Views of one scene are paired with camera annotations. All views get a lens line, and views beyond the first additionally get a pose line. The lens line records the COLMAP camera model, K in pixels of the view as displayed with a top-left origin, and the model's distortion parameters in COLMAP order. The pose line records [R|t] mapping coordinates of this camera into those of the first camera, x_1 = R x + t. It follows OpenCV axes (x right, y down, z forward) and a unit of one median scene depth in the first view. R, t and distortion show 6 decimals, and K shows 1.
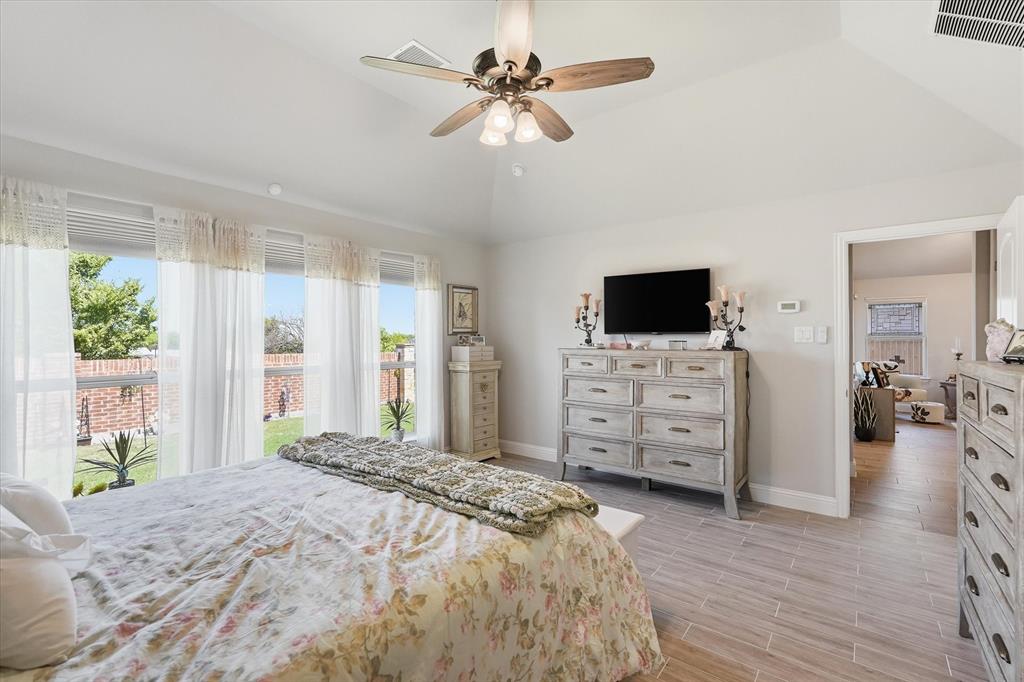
lens RADIAL K [[462.7, 0, 509.8], [0, 462.7, 335.7], [0, 0, 1]] dist [-0.005620, -0.000146]
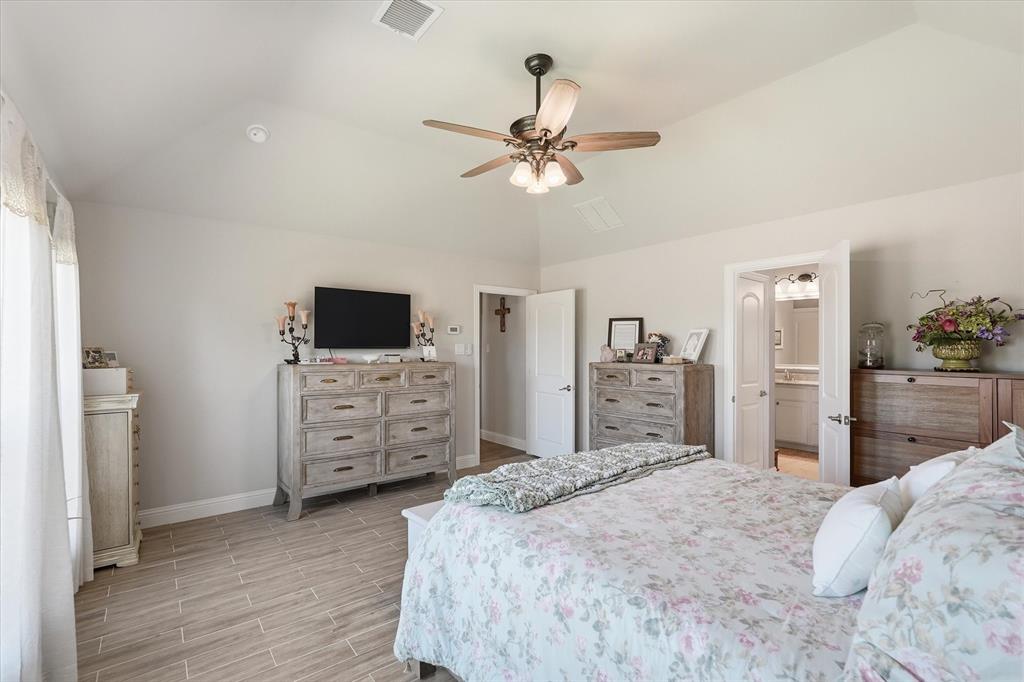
lens RADIAL K [[462.7, 0, 508.9], [0, 462.7, 347.1], [0, 0, 1]] dist [-0.005620, -0.000146]
pose [[0.239113, 0.001026, 0.970991, -0.692608], [-0.005918, 0.999982, 0.000401, -0.009866], [-0.970974, -0.005842, 0.239114, 0.456518]]
